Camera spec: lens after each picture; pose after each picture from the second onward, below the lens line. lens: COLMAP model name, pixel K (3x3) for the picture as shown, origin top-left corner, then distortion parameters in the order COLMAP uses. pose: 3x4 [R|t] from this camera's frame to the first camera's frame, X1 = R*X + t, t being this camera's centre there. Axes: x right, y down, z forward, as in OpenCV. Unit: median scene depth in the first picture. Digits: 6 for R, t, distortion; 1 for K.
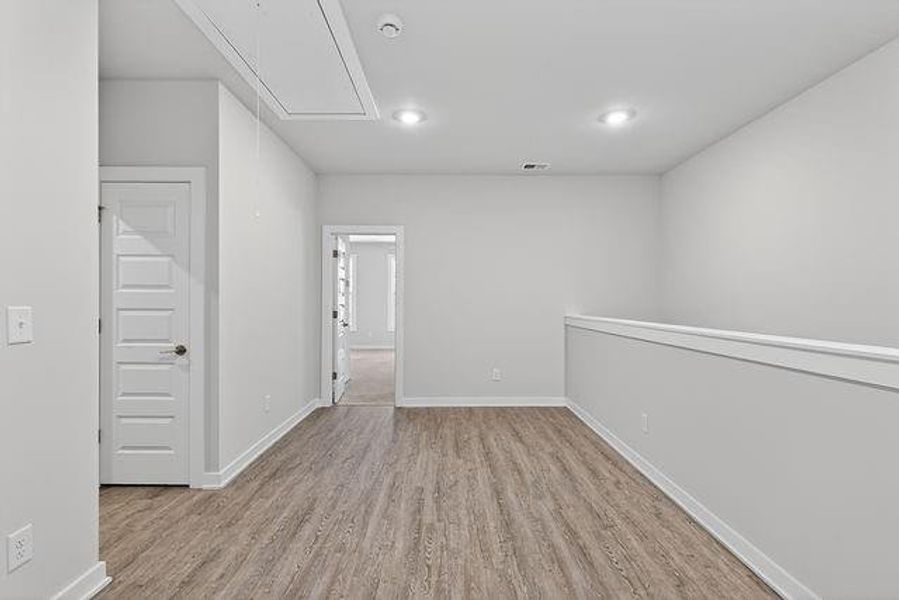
lens RADIAL K [[430.5, 0, 448.1], [0, 430.5, 301.4], [0, 0, 1]] dist [-0.001567, -0.002415]
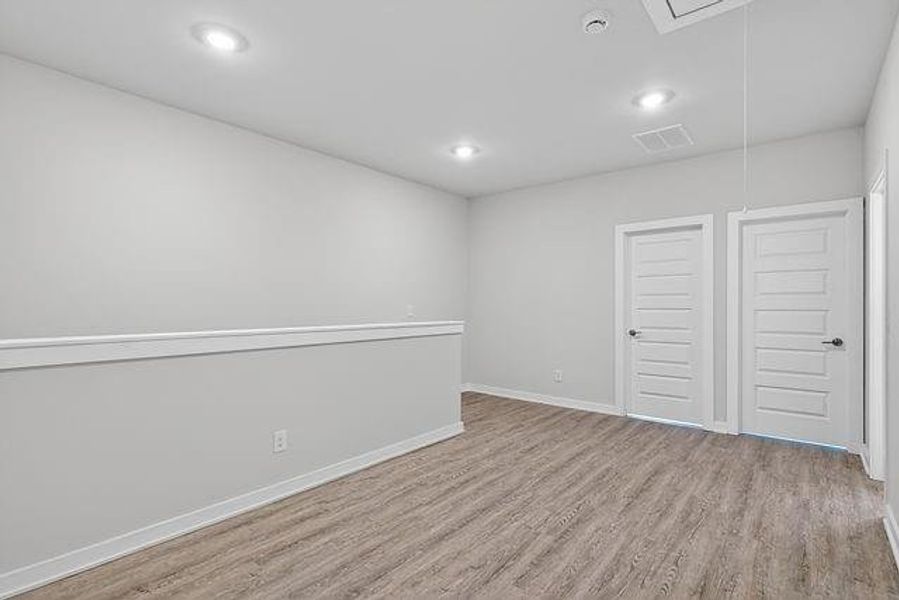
lens RADIAL K [[430.5, 0, 448.8], [0, 430.5, 303.1], [0, 0, 1]] dist [-0.001567, -0.002415]
pose [[-0.762388, -0.000814, 0.647119, -0.431944], [-0.001834, 0.999998, -0.000904, -0.001411], [-0.647117, -0.001876, -0.762388, 1.647218]]
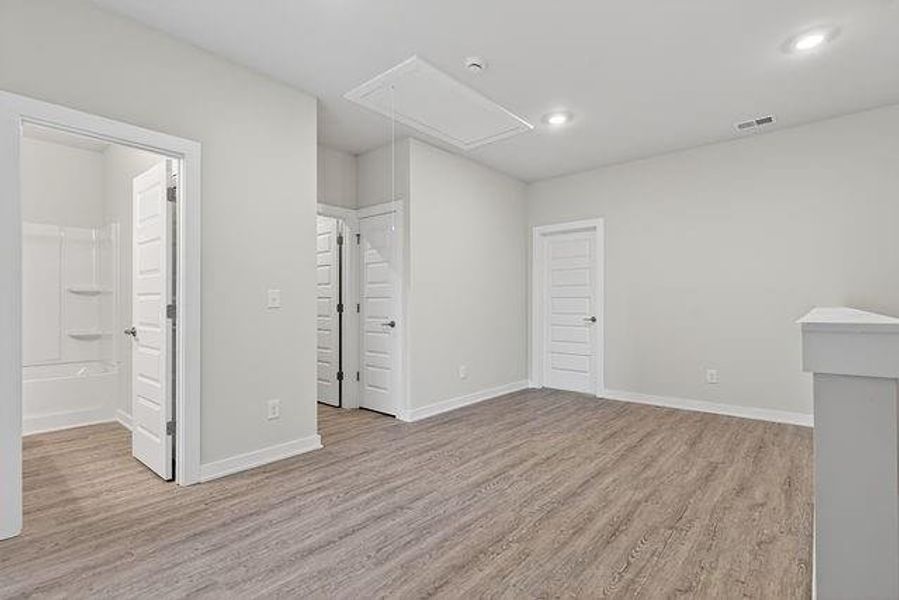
lens RADIAL K [[430.5, 0, 448.8], [0, 430.5, 301.0], [0, 0, 1]] dist [-0.001567, -0.002415]
pose [[0.749539, -0.009364, -0.661894, 0.532585], [0.003536, 0.999942, -0.010143, 0.049688], [0.661951, 0.005262, 0.749529, 0.012214]]
